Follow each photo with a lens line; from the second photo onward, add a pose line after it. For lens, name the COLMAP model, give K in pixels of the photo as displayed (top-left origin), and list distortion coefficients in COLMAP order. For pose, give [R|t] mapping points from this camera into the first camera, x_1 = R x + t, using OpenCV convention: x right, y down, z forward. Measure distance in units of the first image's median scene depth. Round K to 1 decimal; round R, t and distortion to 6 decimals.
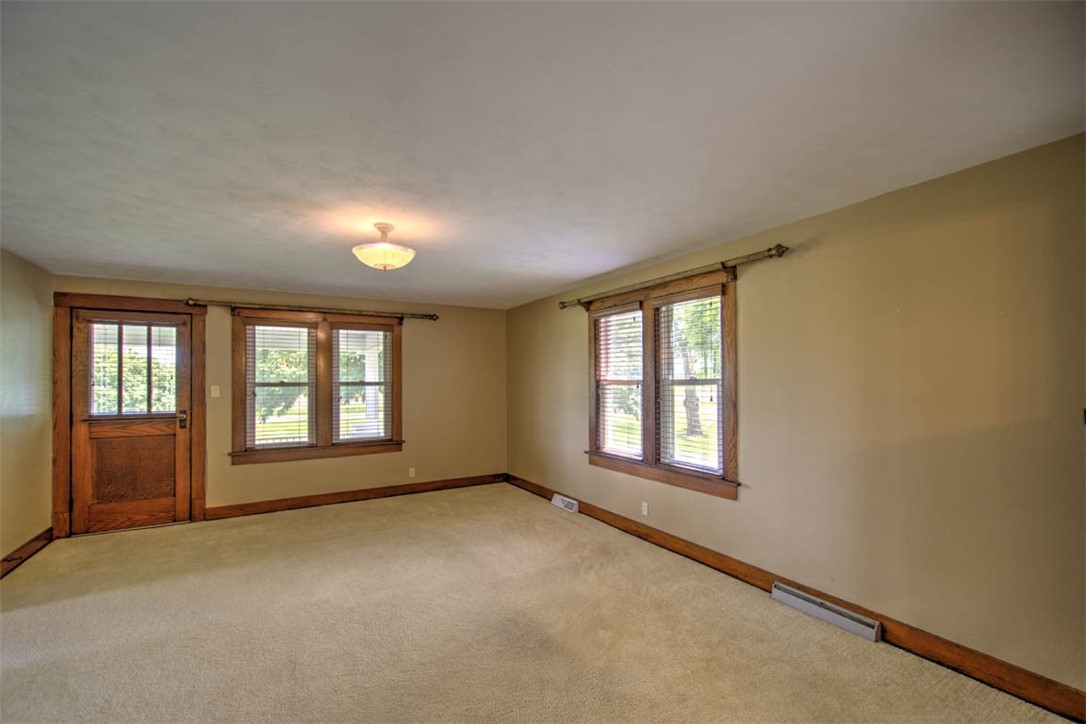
lens RADIAL K [[464.0, 0, 539.9], [0, 464.0, 377.5], [0, 0, 1]] dist [-0.001102, -0.000183]
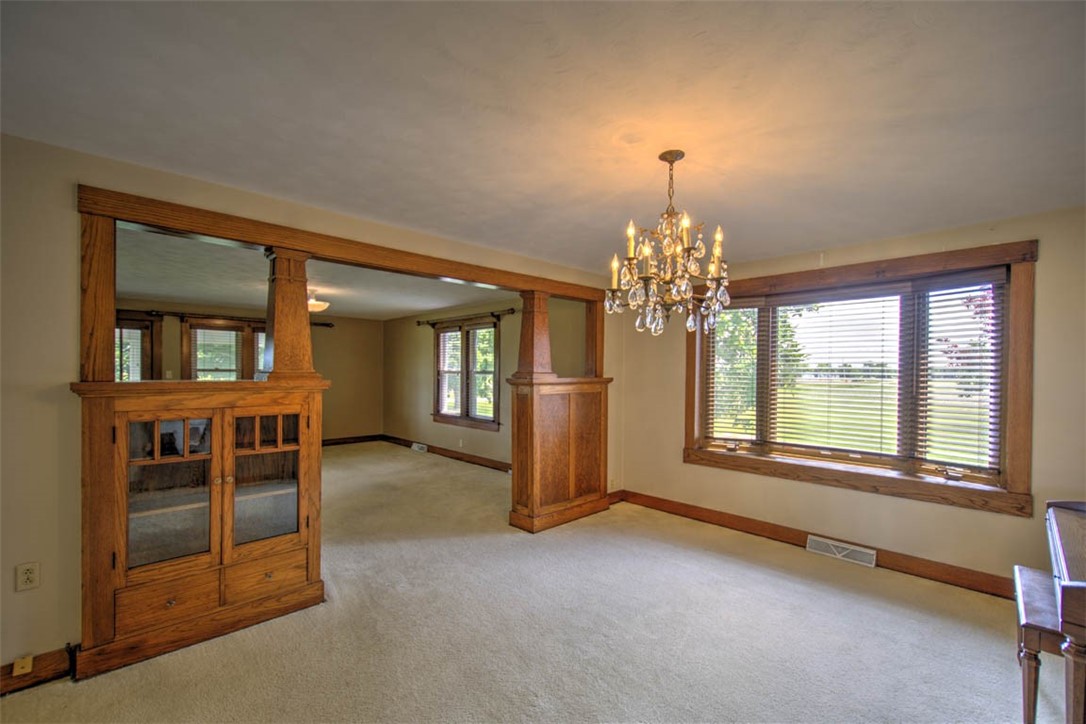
lens RADIAL K [[464.0, 0, 539.9], [0, 464.0, 377.5], [0, 0, 1]] dist [-0.001102, -0.000183]
pose [[0.972430, 0.010693, 0.232950, 0.097903], [-0.015259, 0.999725, 0.017807, -0.005102], [-0.232695, -0.020870, 0.972326, -0.753241]]
